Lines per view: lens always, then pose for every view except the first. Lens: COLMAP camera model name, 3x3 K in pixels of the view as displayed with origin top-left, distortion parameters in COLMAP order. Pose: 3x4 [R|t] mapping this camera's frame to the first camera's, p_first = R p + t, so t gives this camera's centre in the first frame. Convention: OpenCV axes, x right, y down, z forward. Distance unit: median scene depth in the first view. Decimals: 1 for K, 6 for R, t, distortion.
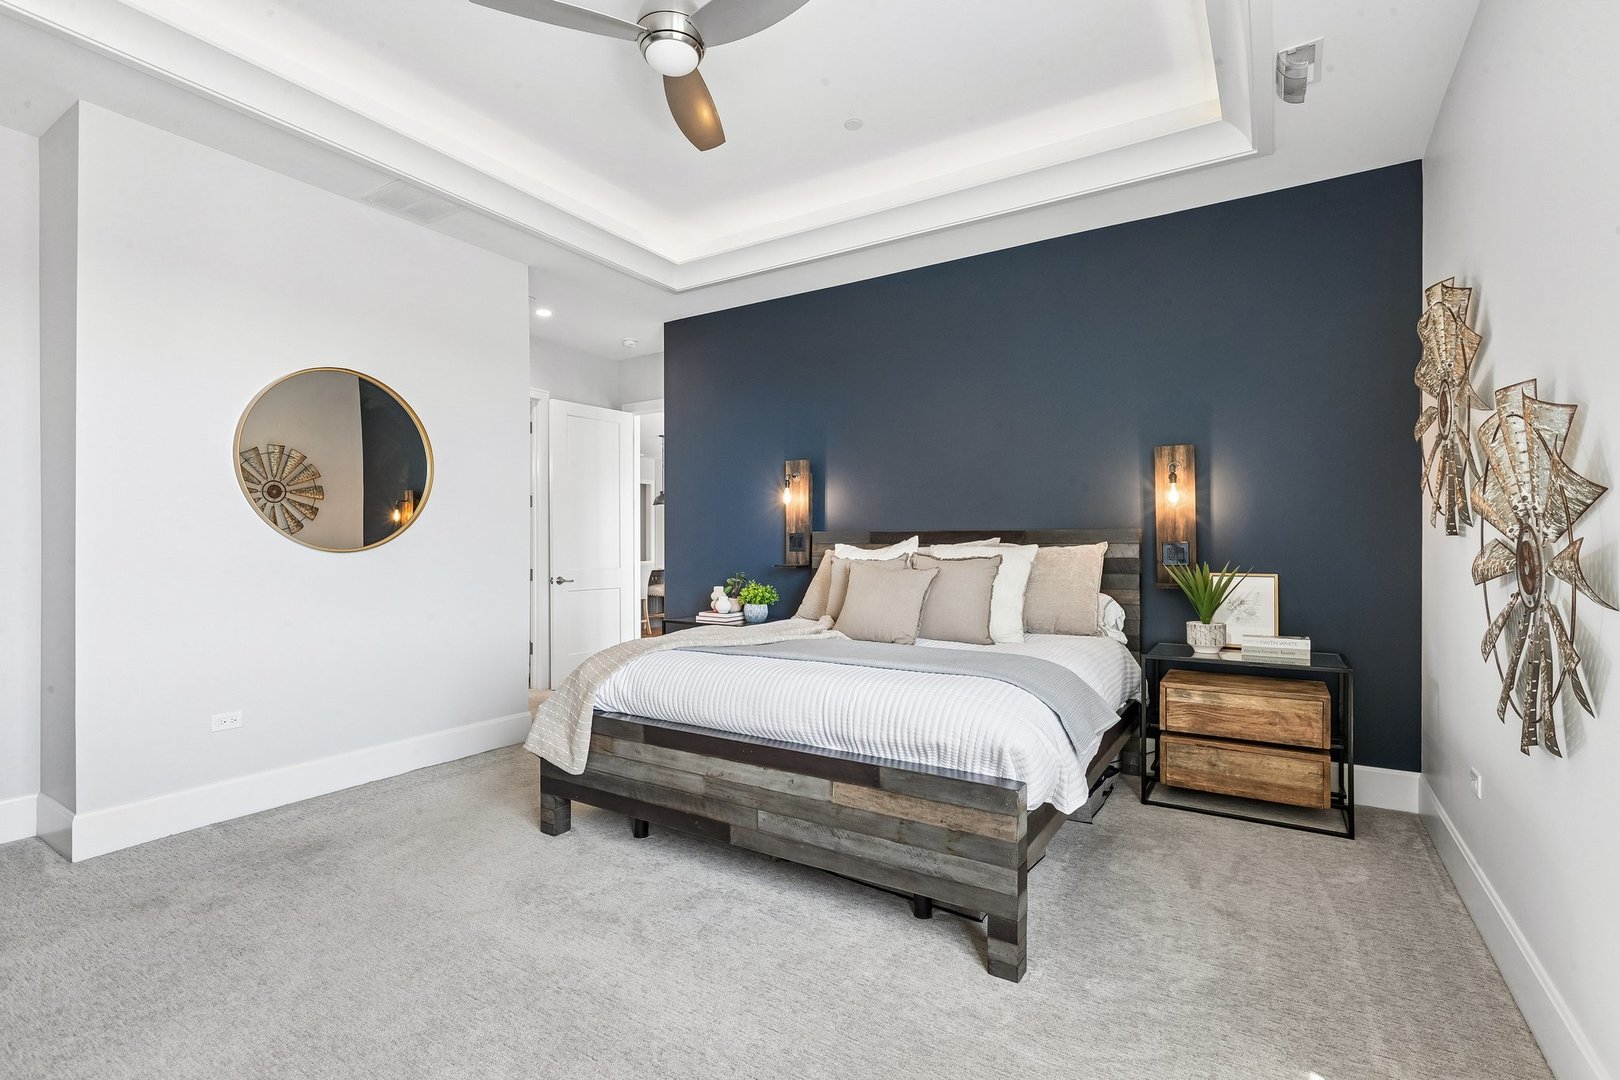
lens RADIAL K [[747.7, 0, 827.7], [0, 747.7, 557.5], [0, 0, 1]] dist [0.005542, -0.002106]
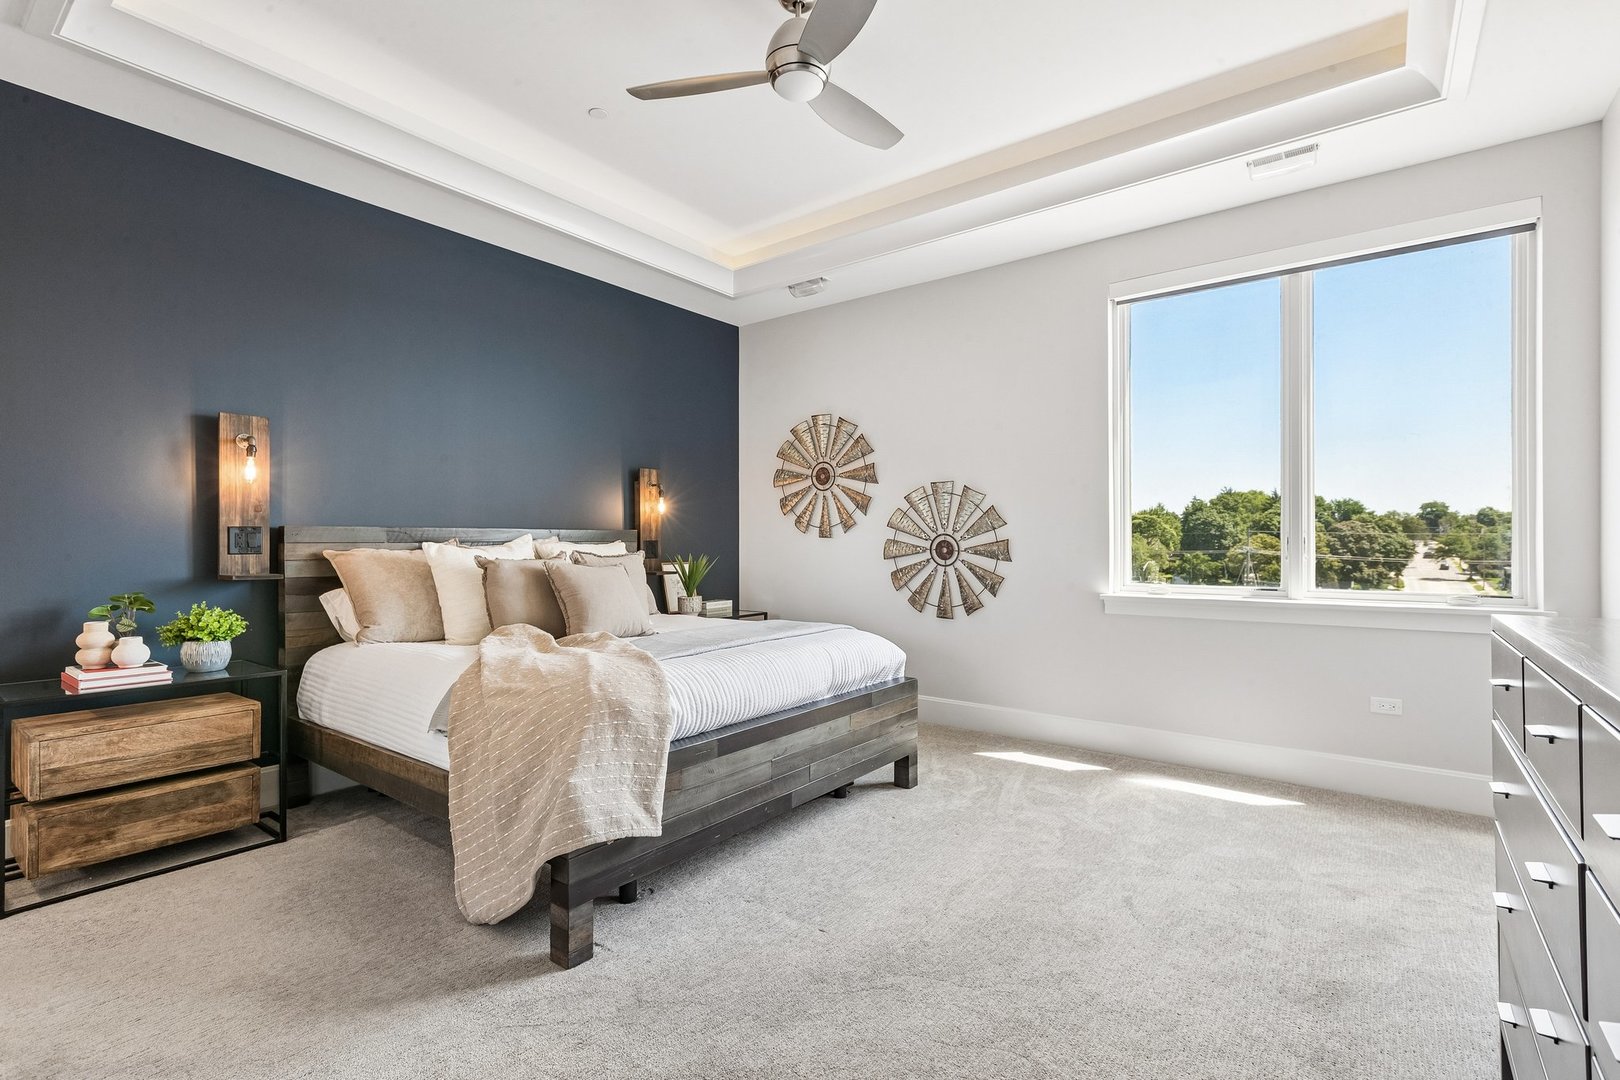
lens RADIAL K [[747.7, 0, 803.5], [0, 747.7, 536.1], [0, 0, 1]] dist [0.005542, -0.002106]
pose [[0.110274, 0.003585, 0.993895, -1.125383], [0.017544, 0.999831, -0.005553, -0.020399], [-0.993746, 0.018050, 0.110192, 0.761954]]
